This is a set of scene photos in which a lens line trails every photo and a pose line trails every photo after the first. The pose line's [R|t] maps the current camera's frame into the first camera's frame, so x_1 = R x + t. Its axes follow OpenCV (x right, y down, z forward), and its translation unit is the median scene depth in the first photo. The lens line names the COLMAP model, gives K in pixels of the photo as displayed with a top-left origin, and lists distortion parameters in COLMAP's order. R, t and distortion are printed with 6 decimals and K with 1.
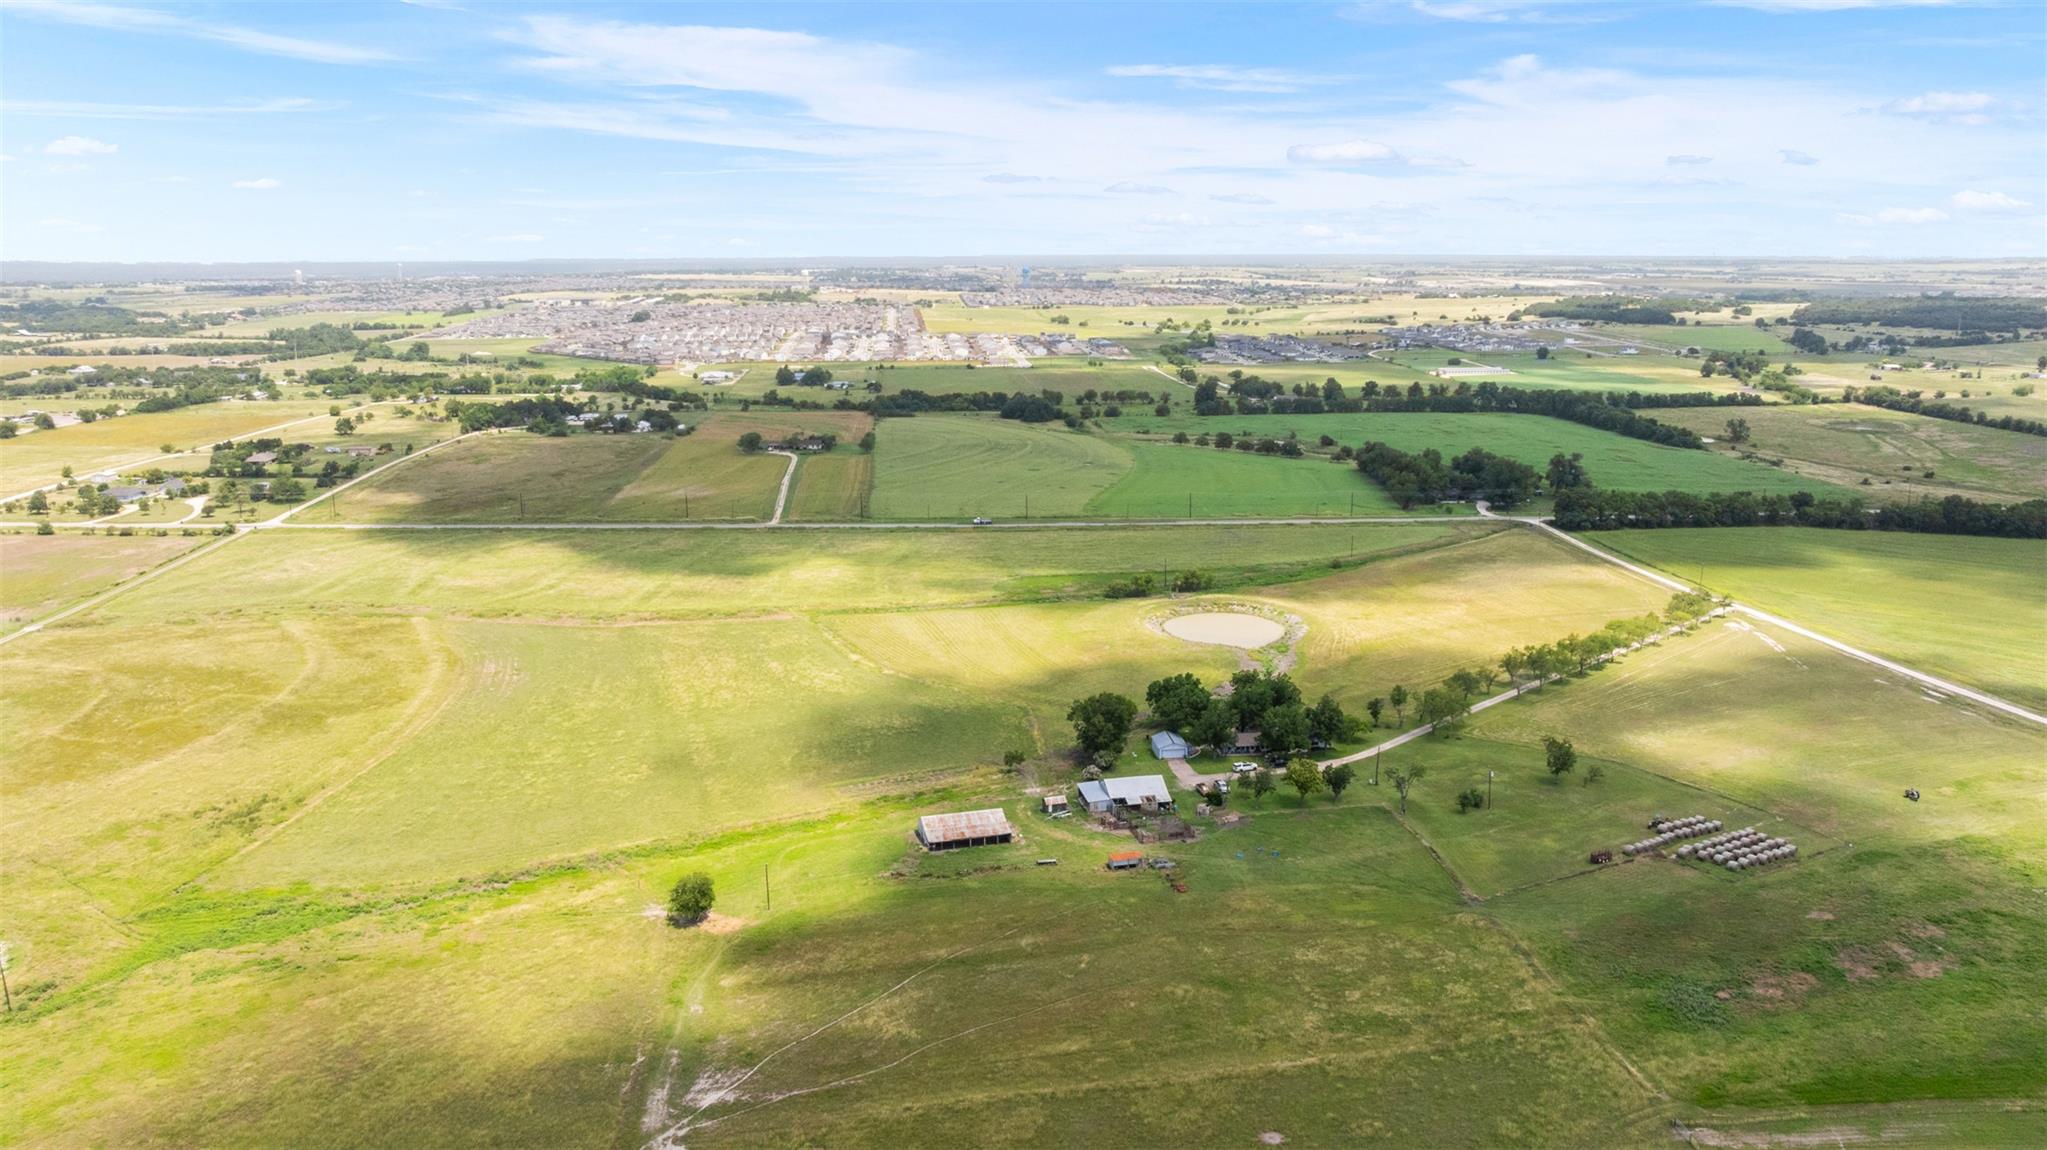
lens RADIAL K [[1453.3, 0, 1023.1], [0, 1453.3, 484.7], [0, 0, 1]] dist [-0.015713, 0.003222]
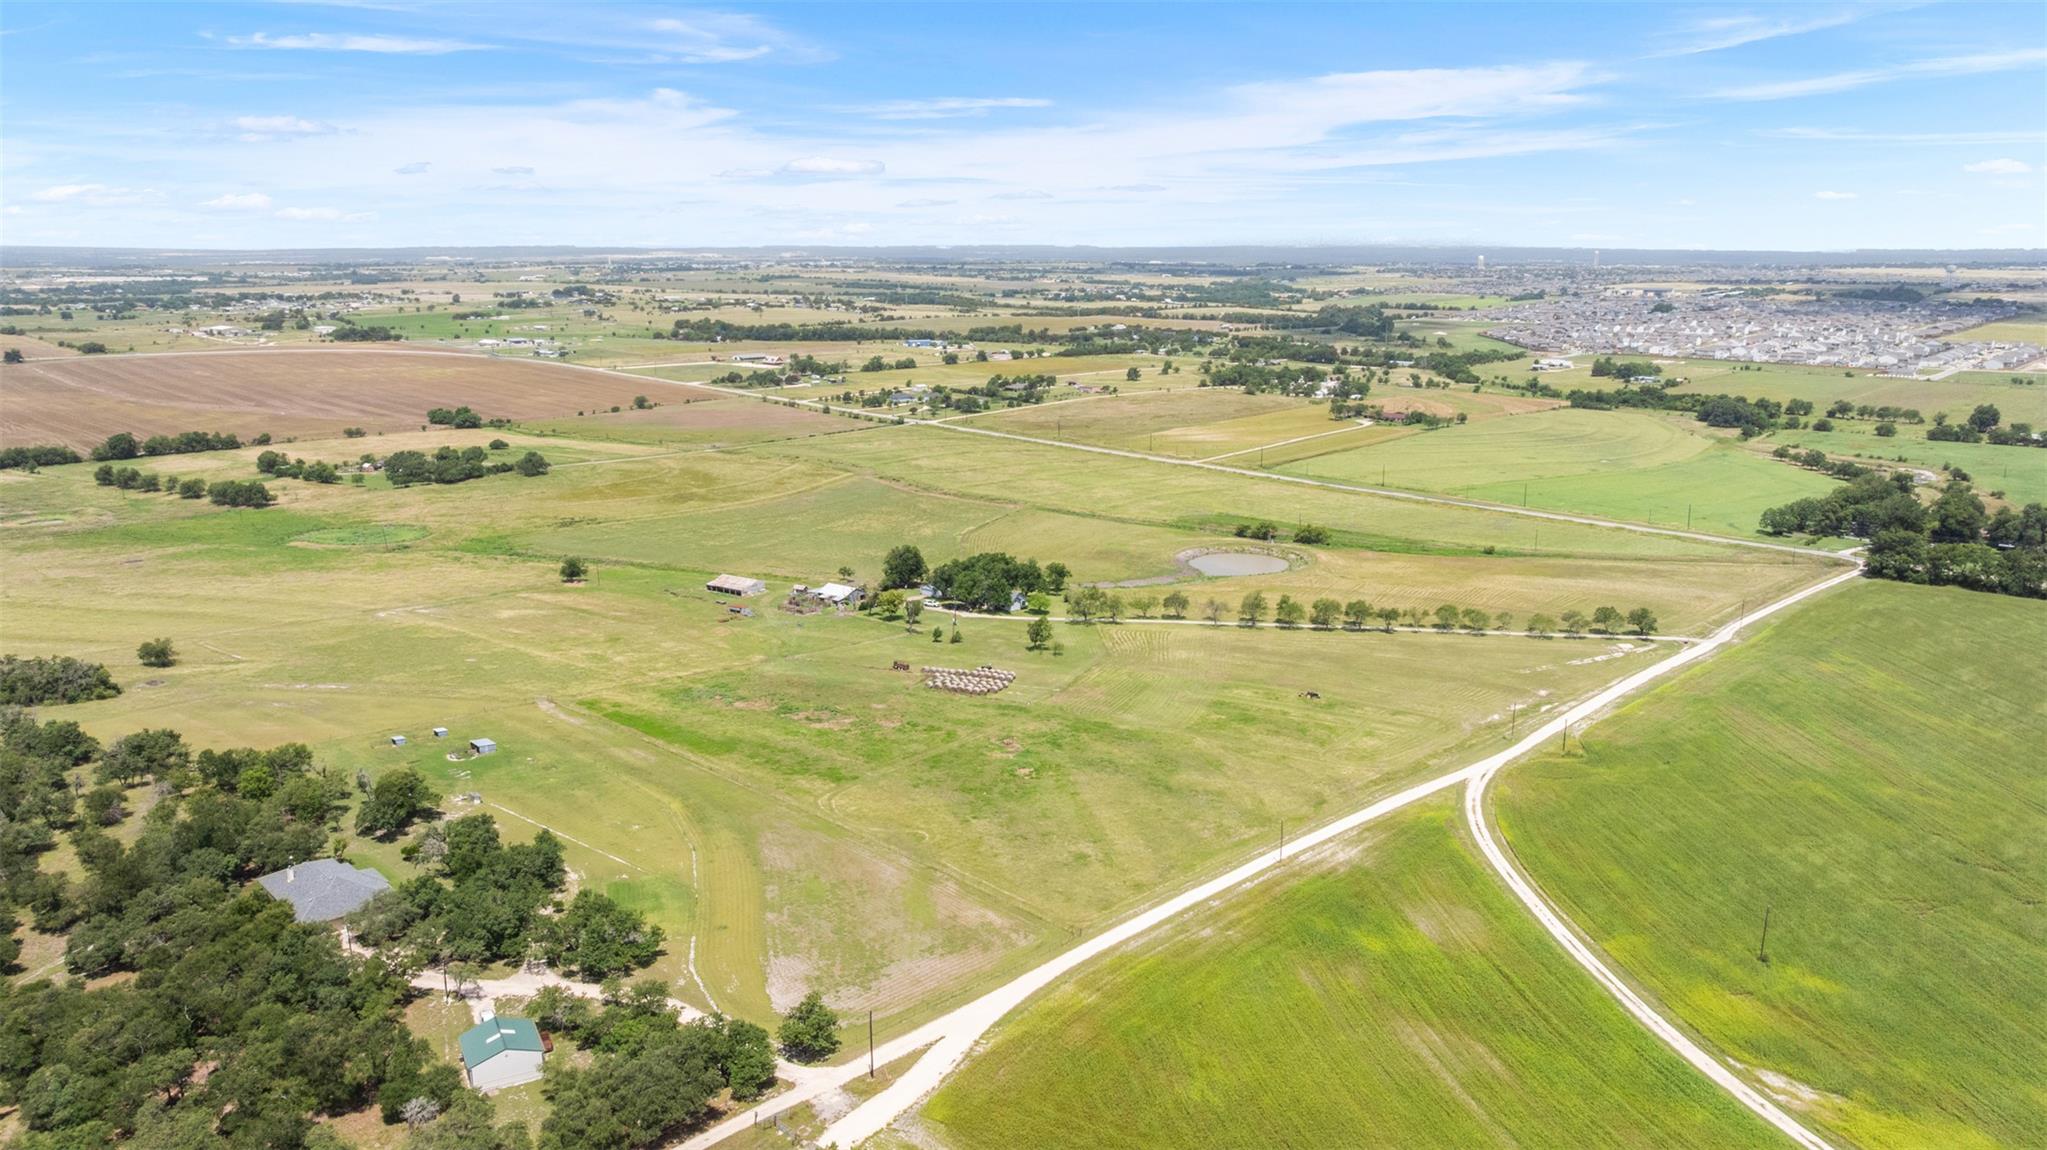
lens RADIAL K [[1462.4, 0, 1019.2], [0, 1462.4, 496.8], [0, 0, 1]] dist [-0.015686, -0.004634]
pose [[0.661925, 0.134131, -0.737471, 1.120770], [-0.122649, 0.989980, 0.069973, -0.023083], [0.739468, 0.044133, 0.671744, 0.060308]]
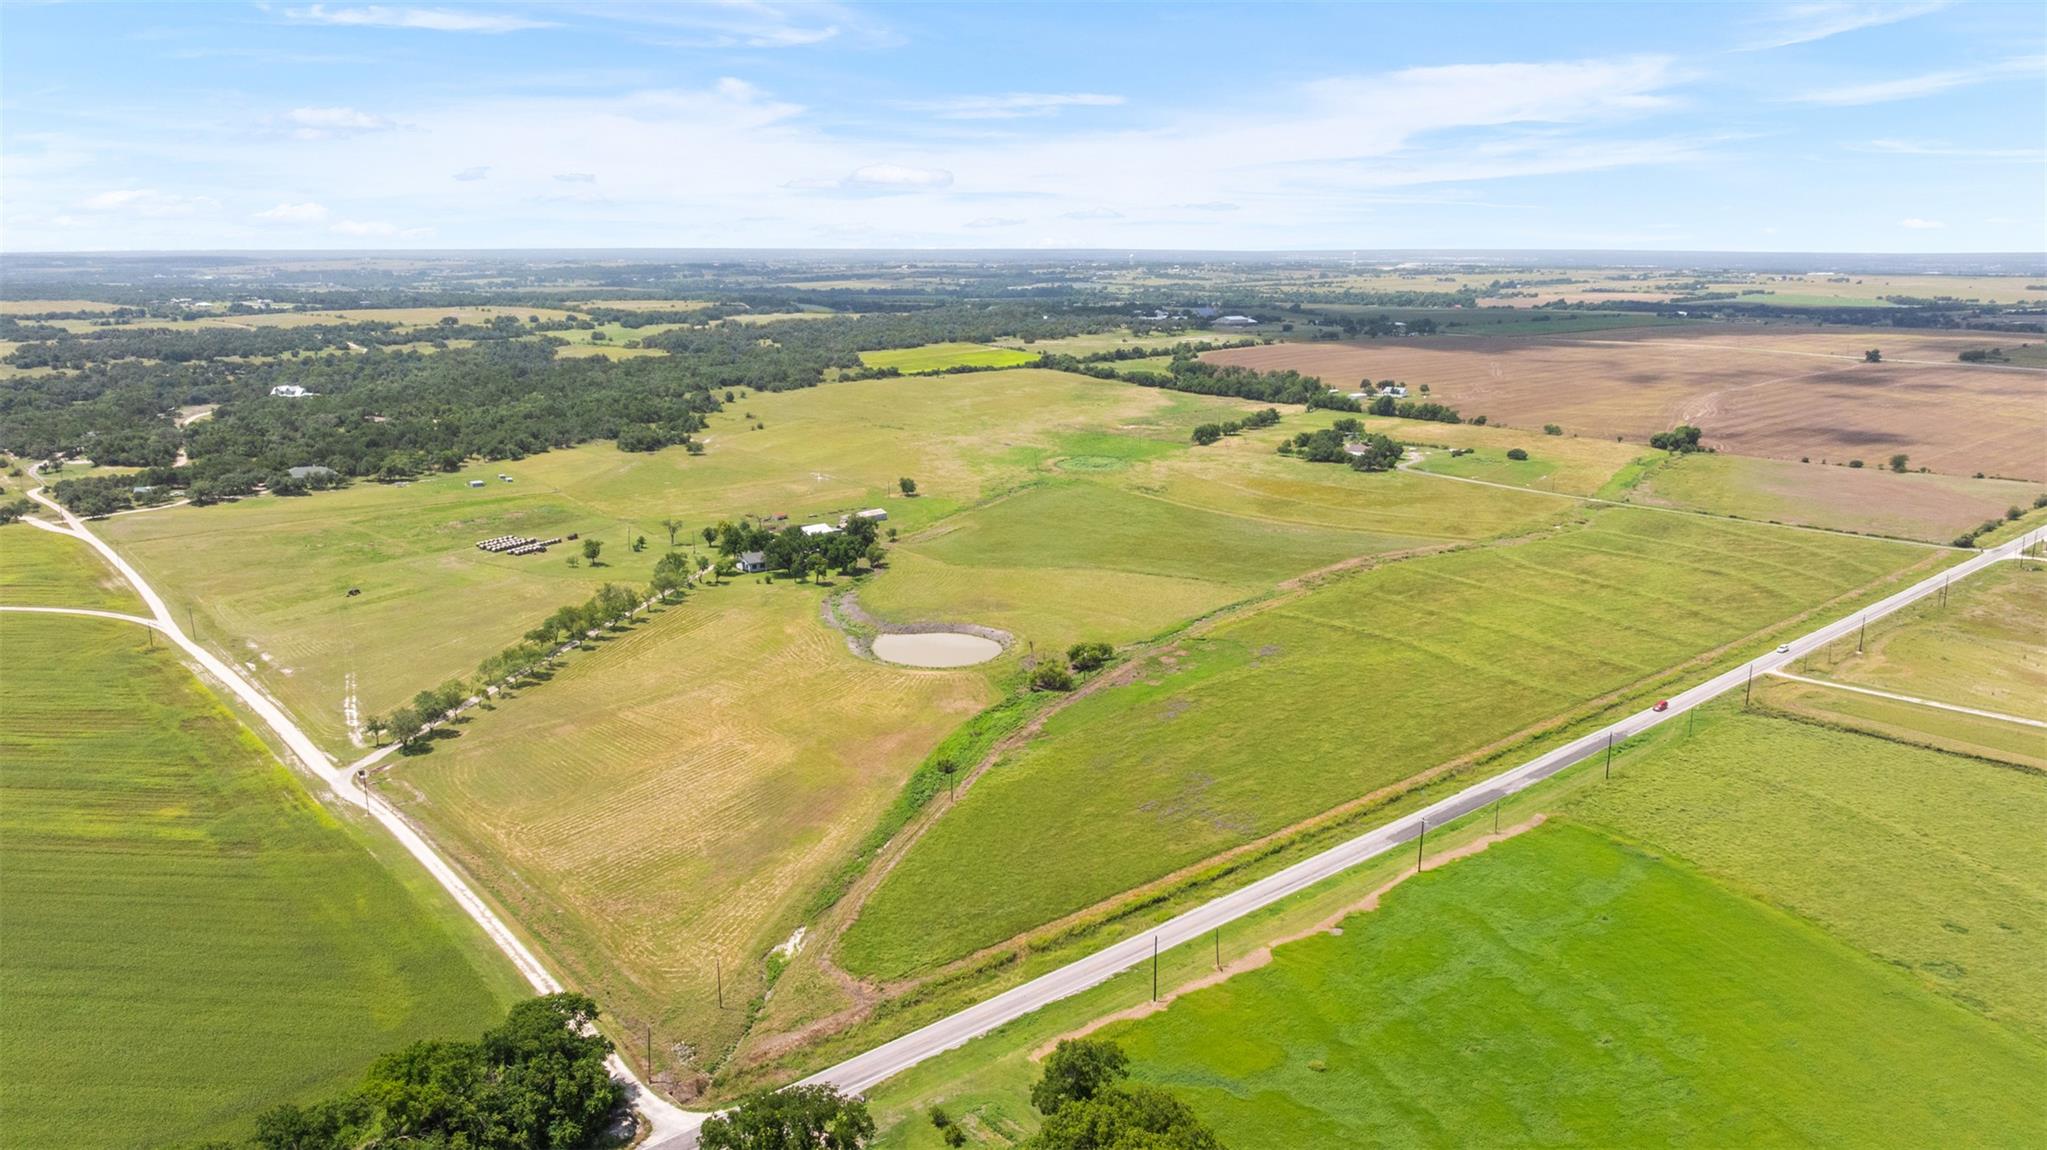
lens RADIAL K [[1452.5, 0, 1023.5], [0, 1452.5, 575.0], [0, 0, 1]] dist [-0.014630, -0.003130]
pose [[-0.809969, 0.131697, -0.571495, 0.780146], [-0.095218, 0.932001, 0.349724, -0.350168], [0.578692, 0.337682, -0.742352, 2.127131]]
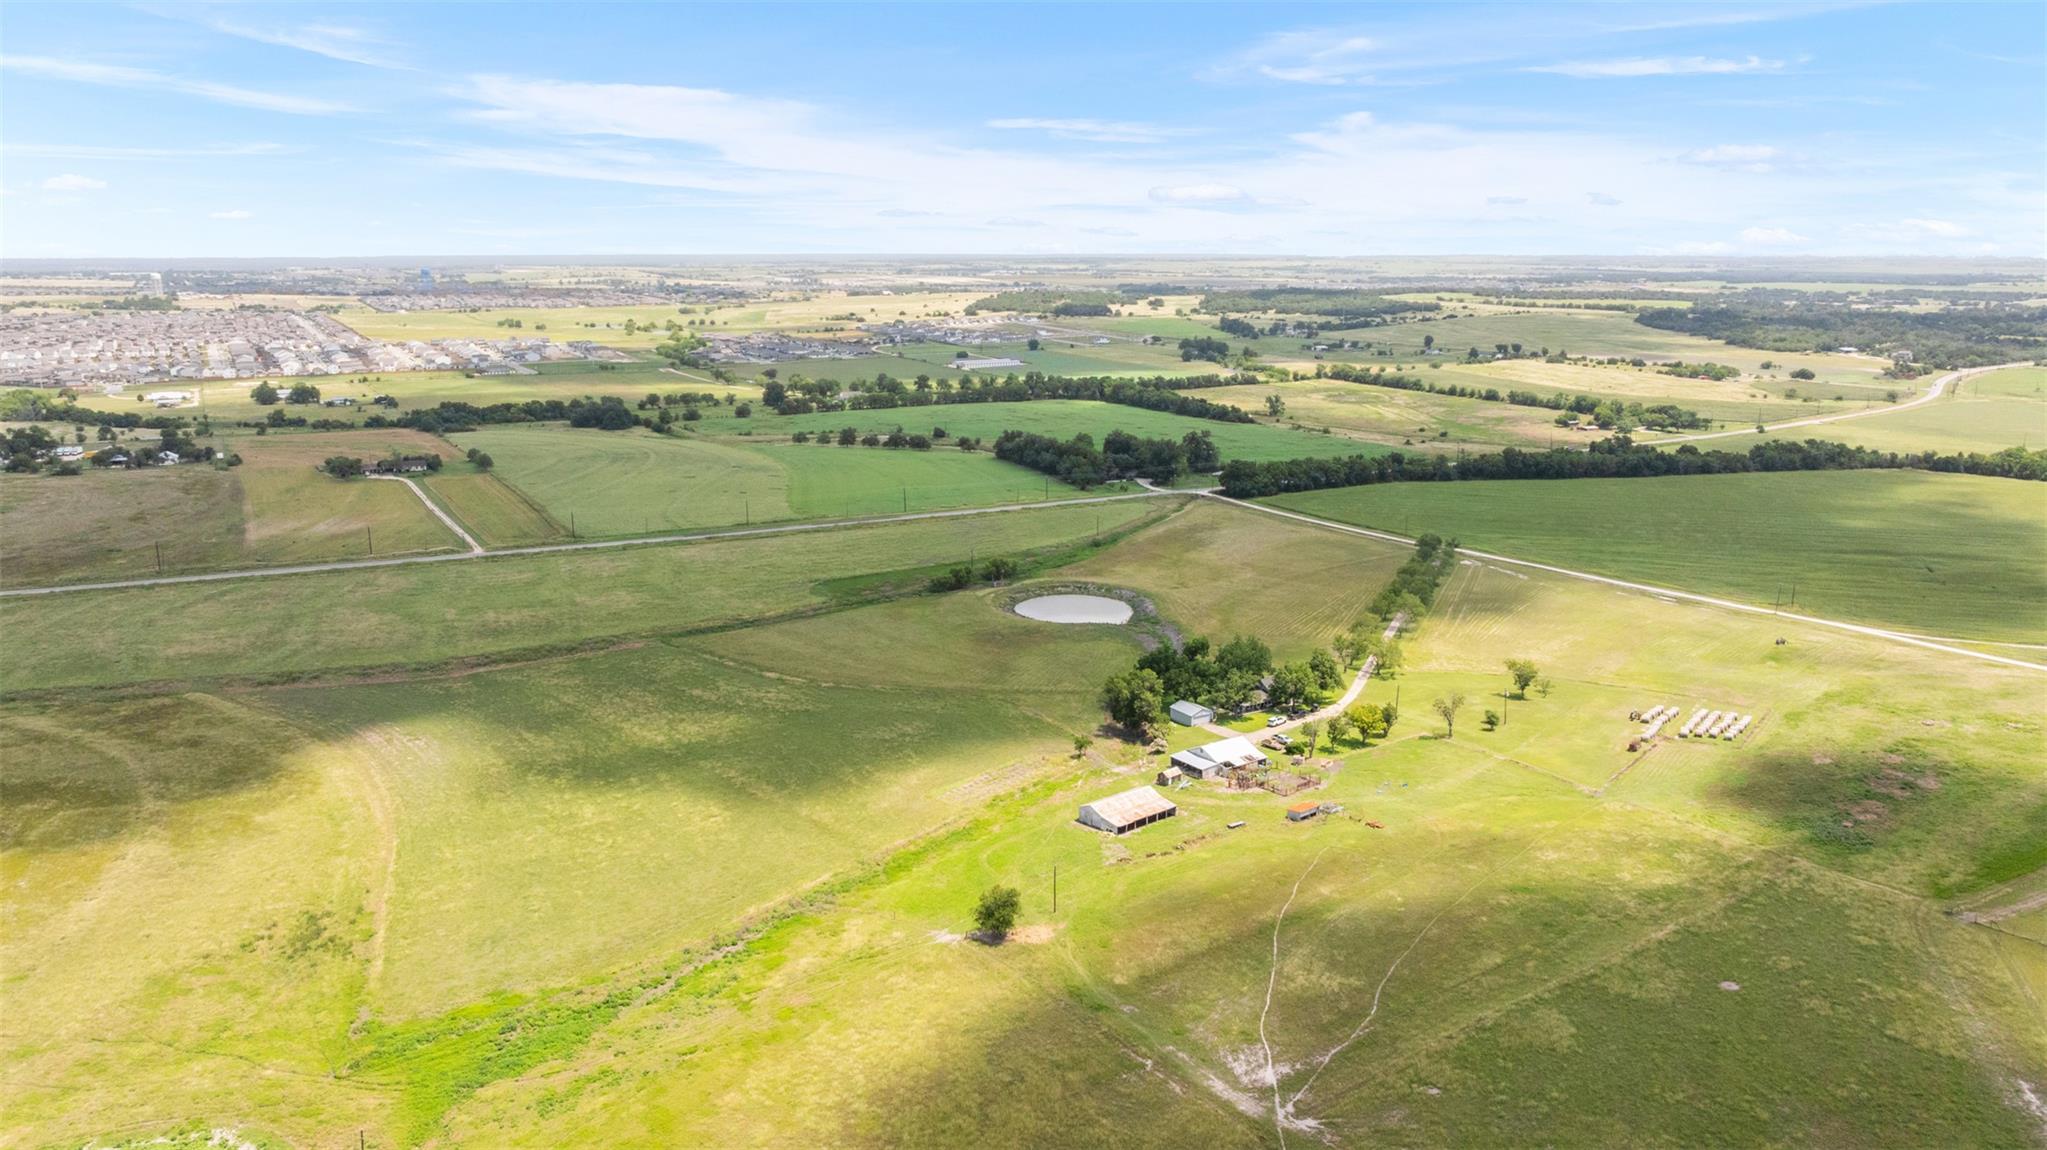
lens RADIAL K [[1452.5, 0, 1023.5], [0, 1452.5, 575.0], [0, 0, 1]] dist [-0.014630, -0.003130]
pose [[0.907853, -0.090934, 0.409309, -0.394791], [0.066089, 0.995031, 0.074473, -0.006412], [-0.414047, -0.040560, 0.909351, 0.084489]]
